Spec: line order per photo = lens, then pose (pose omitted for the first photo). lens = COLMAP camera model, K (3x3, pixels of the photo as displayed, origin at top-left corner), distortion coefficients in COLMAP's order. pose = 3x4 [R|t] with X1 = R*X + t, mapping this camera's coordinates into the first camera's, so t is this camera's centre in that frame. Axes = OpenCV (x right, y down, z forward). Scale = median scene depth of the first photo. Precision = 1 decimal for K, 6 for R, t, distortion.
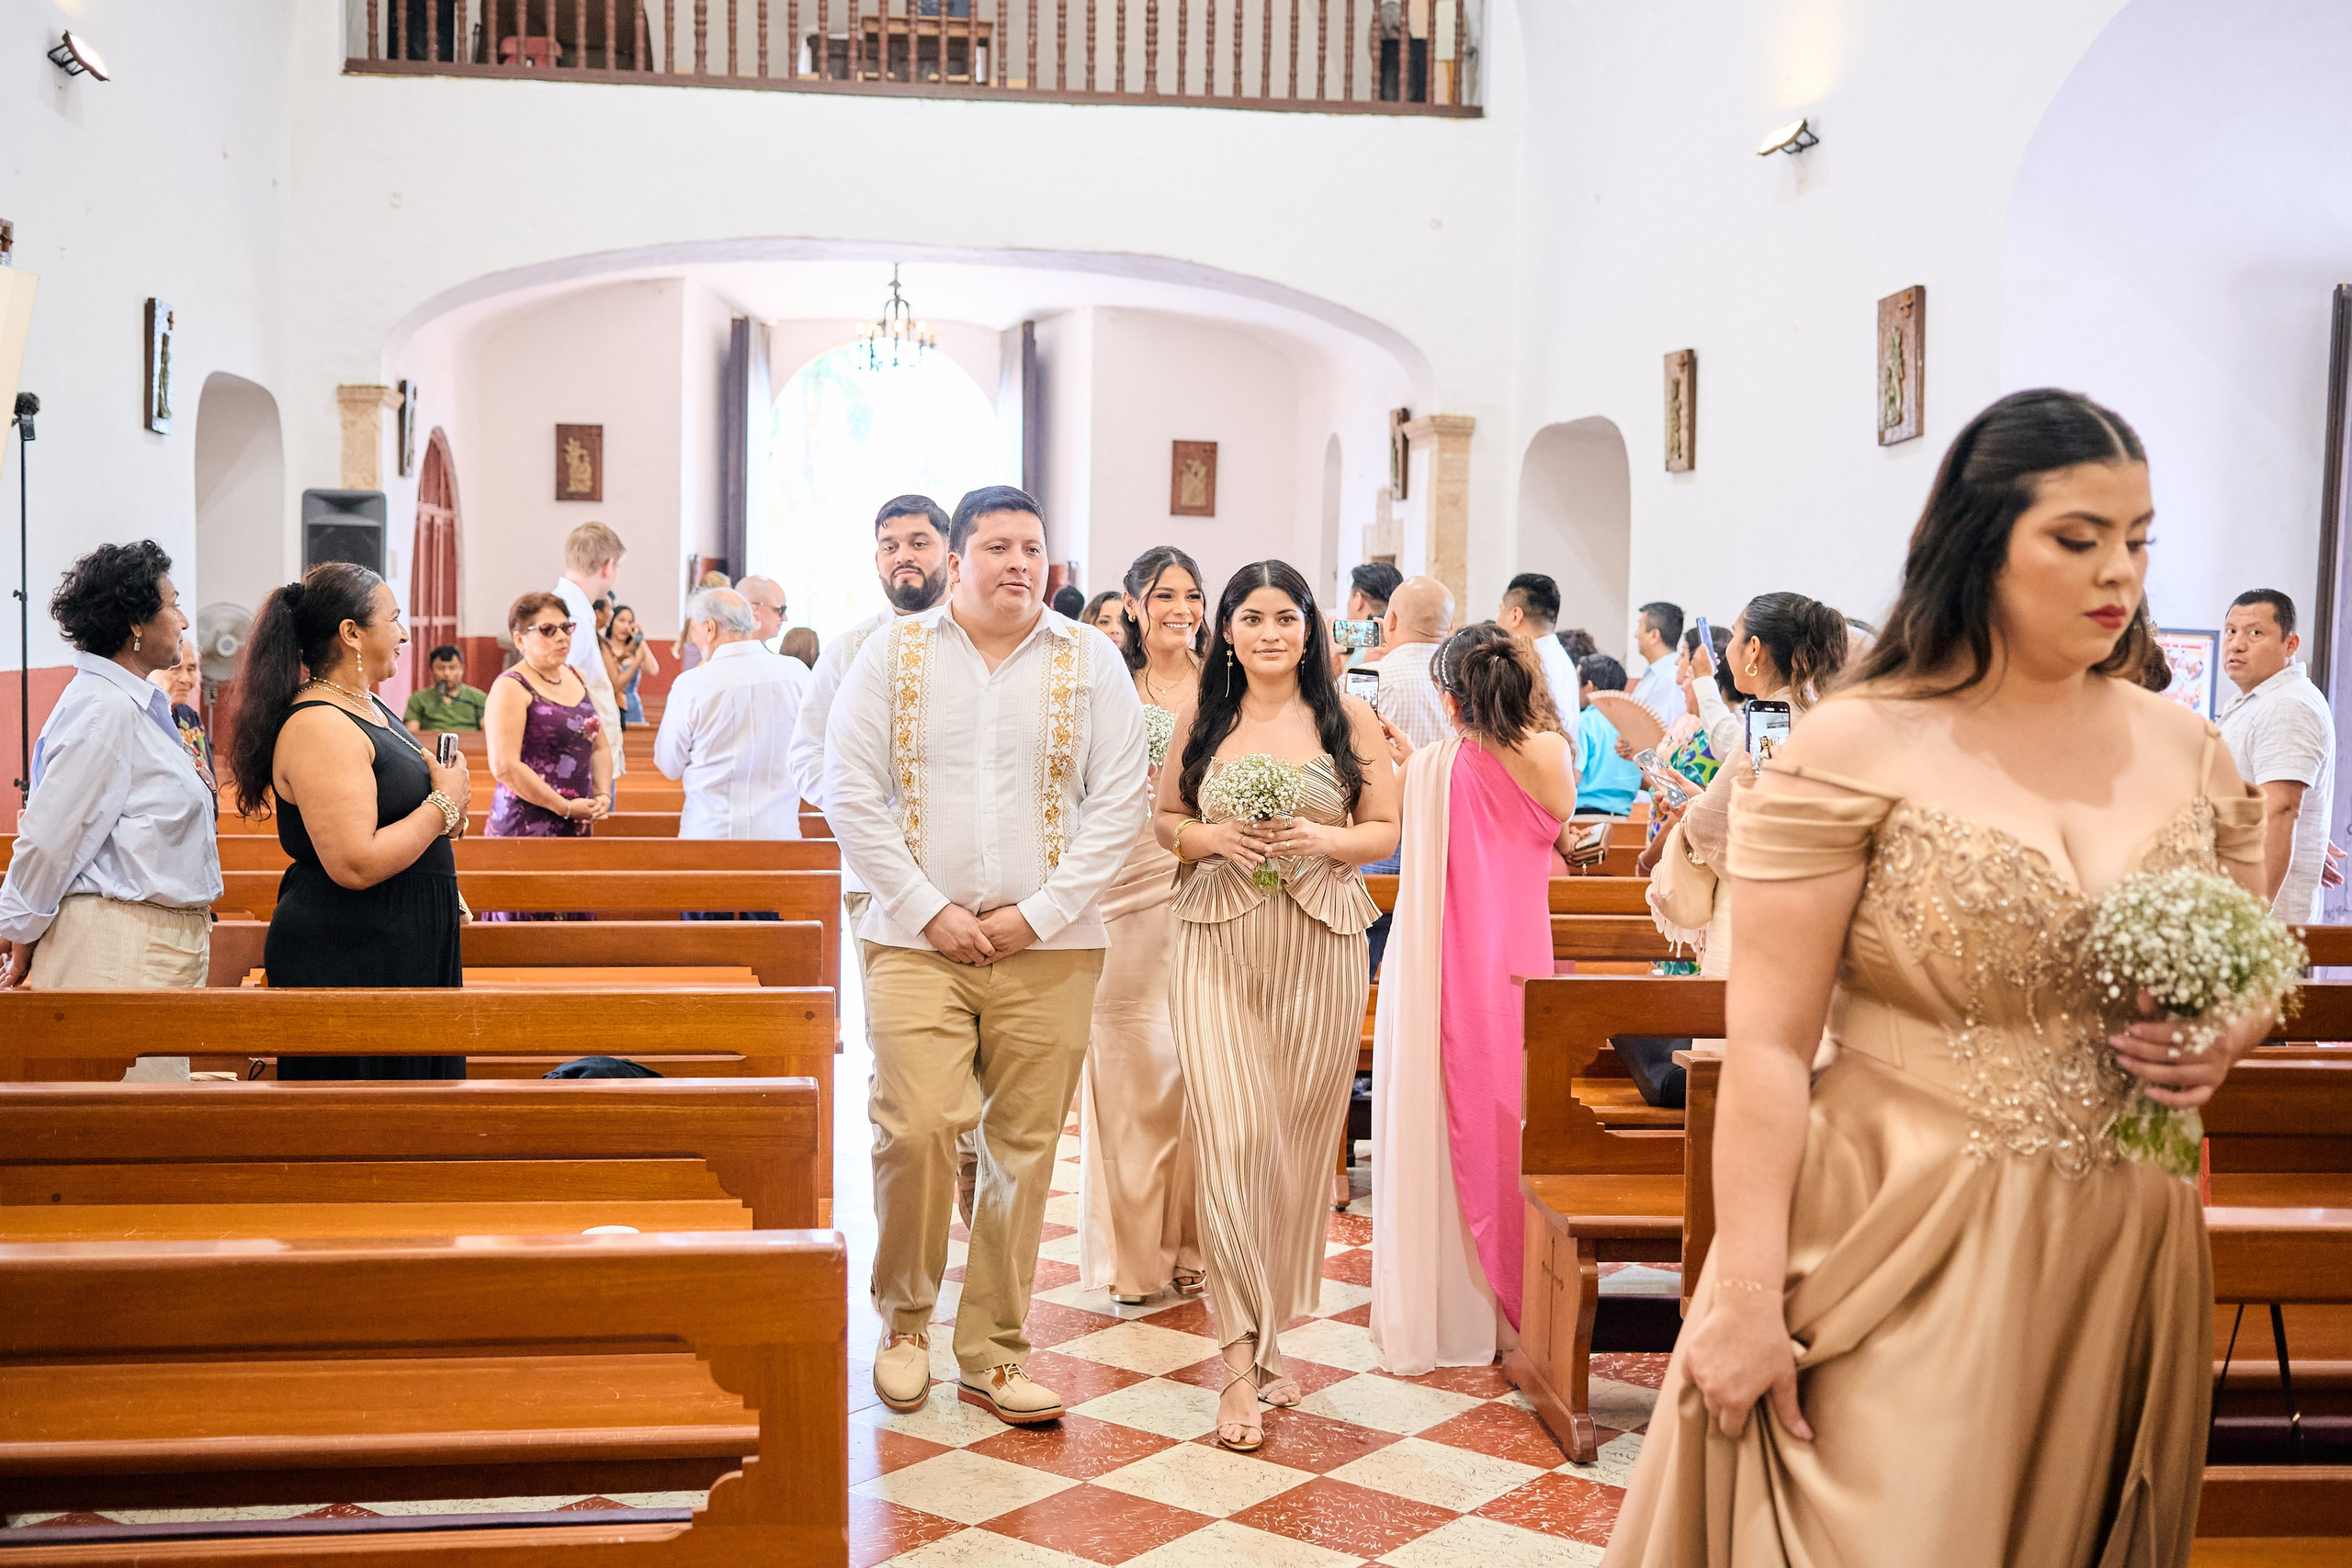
lens RADIAL K [[2671.9, 0, 1176.0], [0, 2671.9, 784.0], [0, 0, 1]] dist [-0.082587, 0.191199]
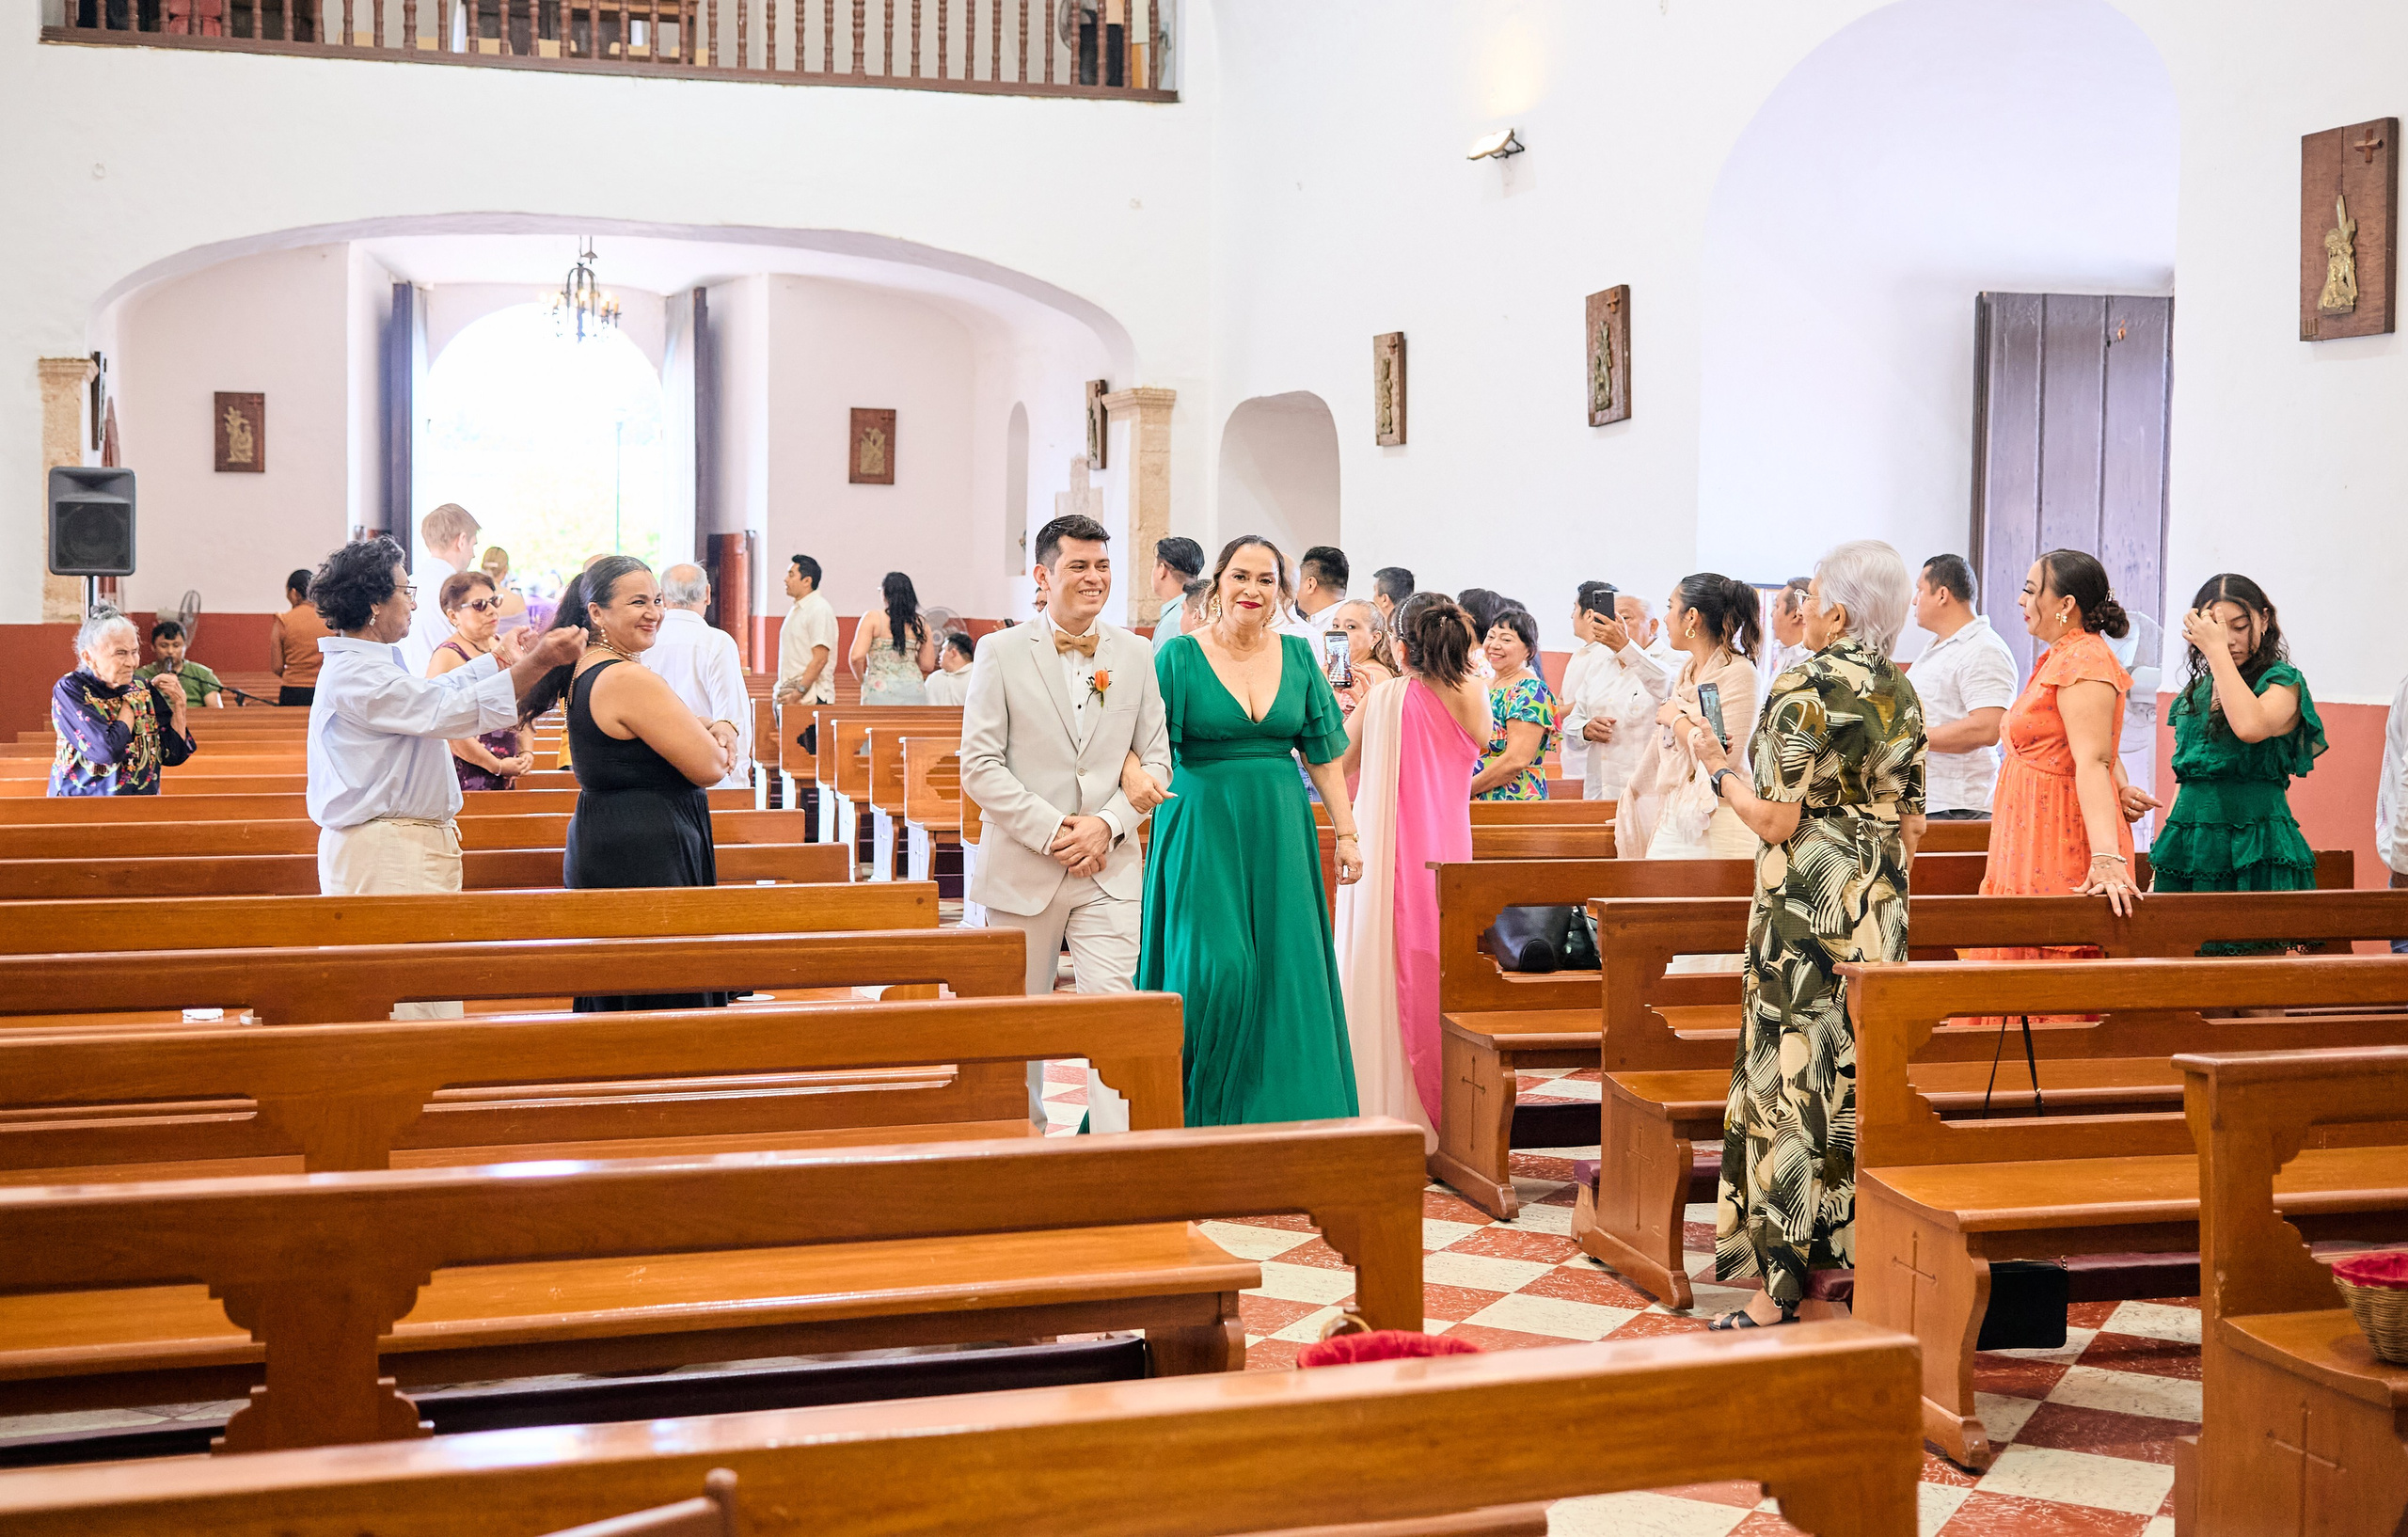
lens RADIAL K [[2924.9, 0, 1202.6], [0, 2924.9, 677.3], [0, 0, 1]] dist [-0.043925, 0.052141]
pose [[0.986423, -0.015607, 0.163481, -0.068394], [0.020376, 0.999413, -0.027537, 0.005859], [-0.162955, 0.030495, 0.986162, -0.125811]]
